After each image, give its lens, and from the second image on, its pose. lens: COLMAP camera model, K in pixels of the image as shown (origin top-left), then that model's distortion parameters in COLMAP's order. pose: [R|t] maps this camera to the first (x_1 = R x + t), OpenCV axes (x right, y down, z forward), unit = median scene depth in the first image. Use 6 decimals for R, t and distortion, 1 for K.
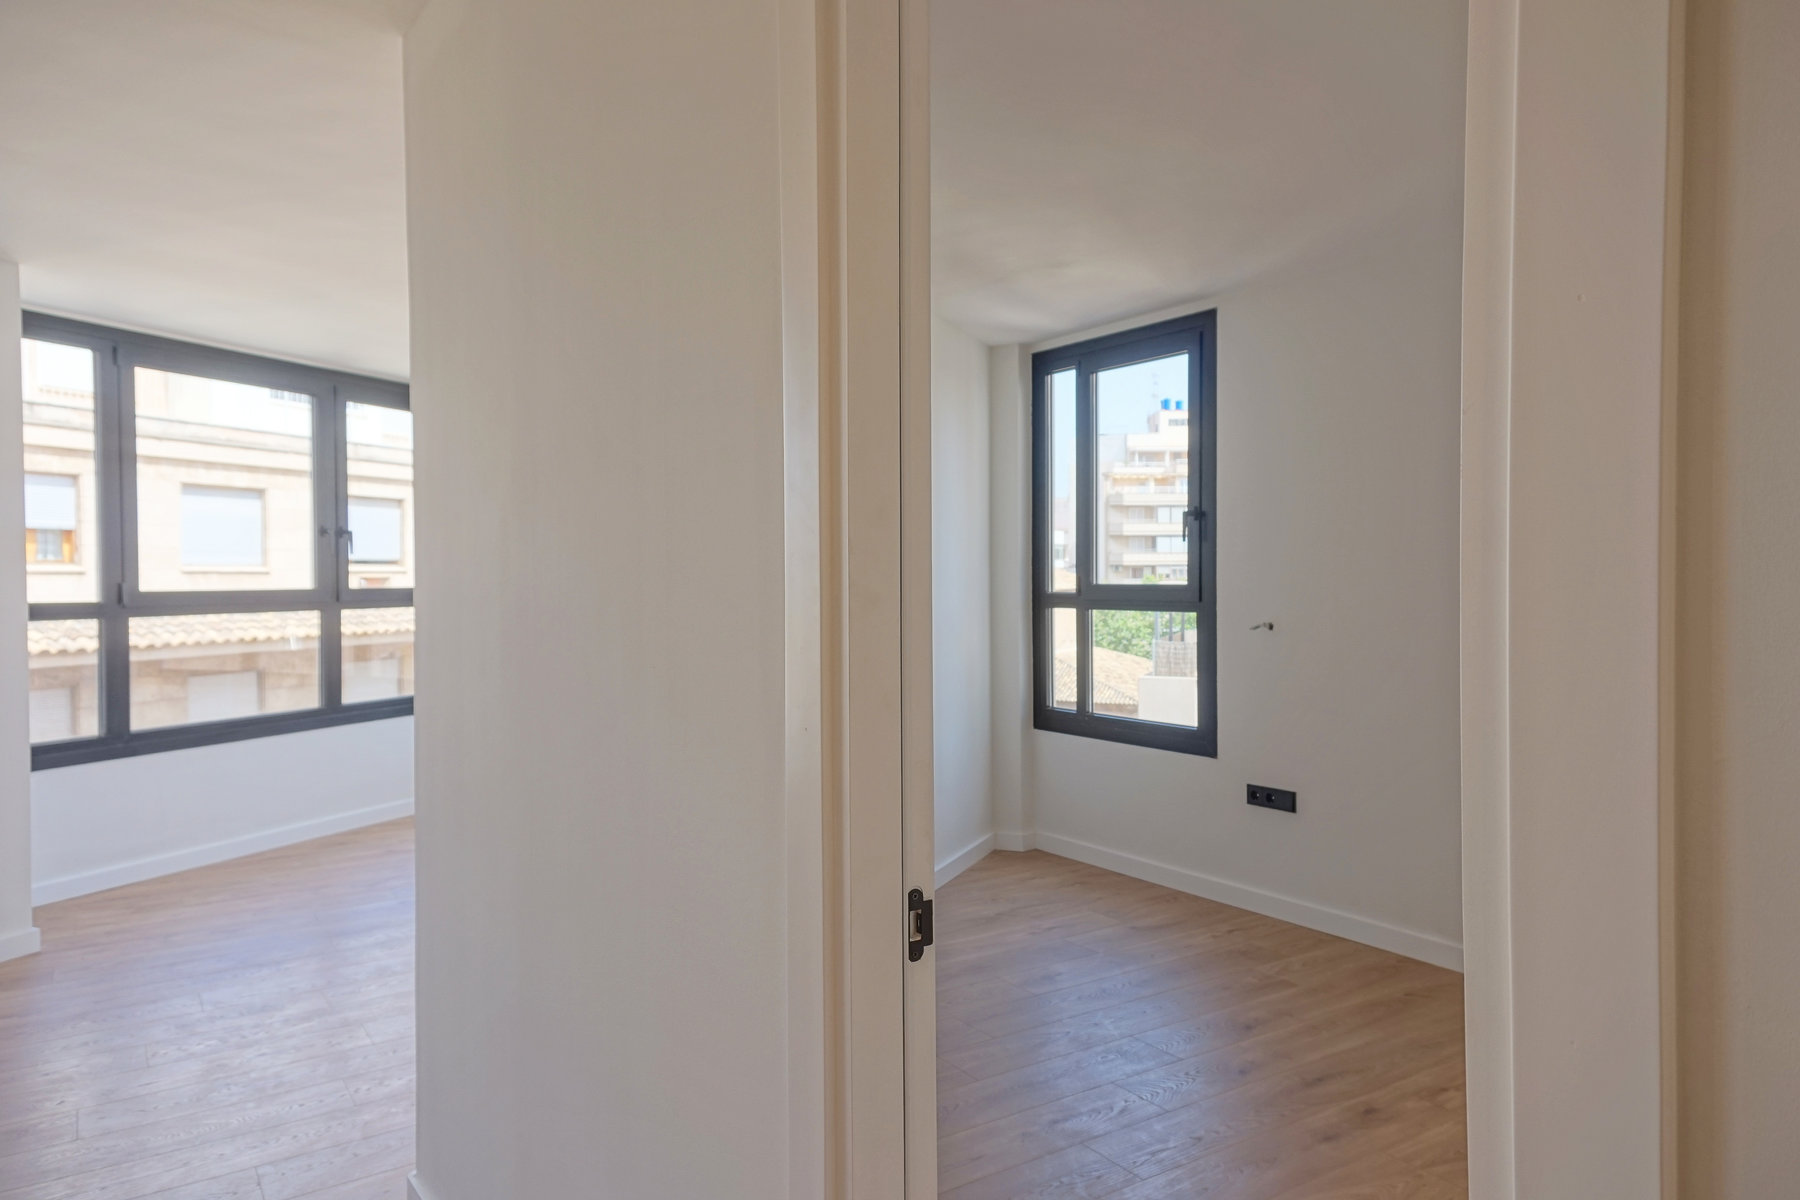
lens RADIAL K [[1217.5, 0, 900.0], [0, 1217.5, 600.0], [0, 0, 1]] dist [0.071860, -0.039566]
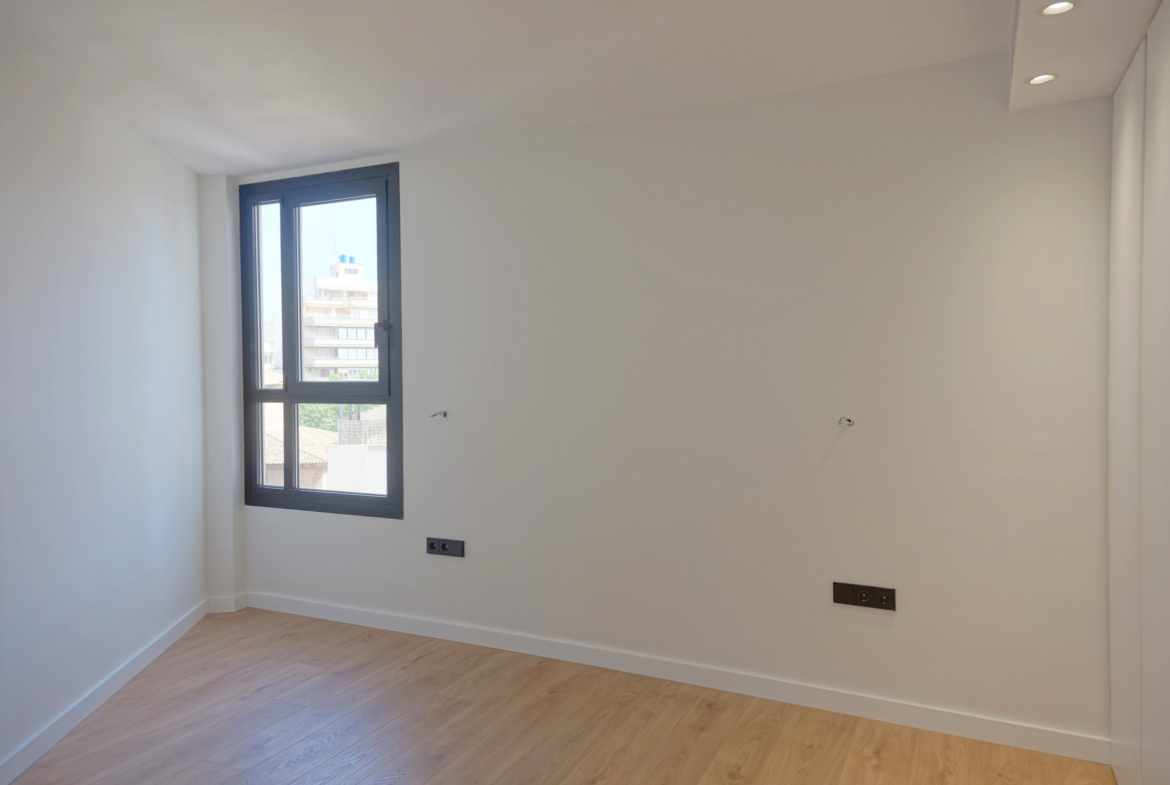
lens RADIAL K [[791.4, 0, 585.0], [0, 791.4, 392.5], [0, 0, 1]] dist [0.071860, -0.039566]
pose [[0.873418, -0.009321, 0.486882, 0.022382], [0.008055, 0.999957, 0.004695, -0.003794], [-0.486904, -0.000179, 0.873455, 0.179029]]
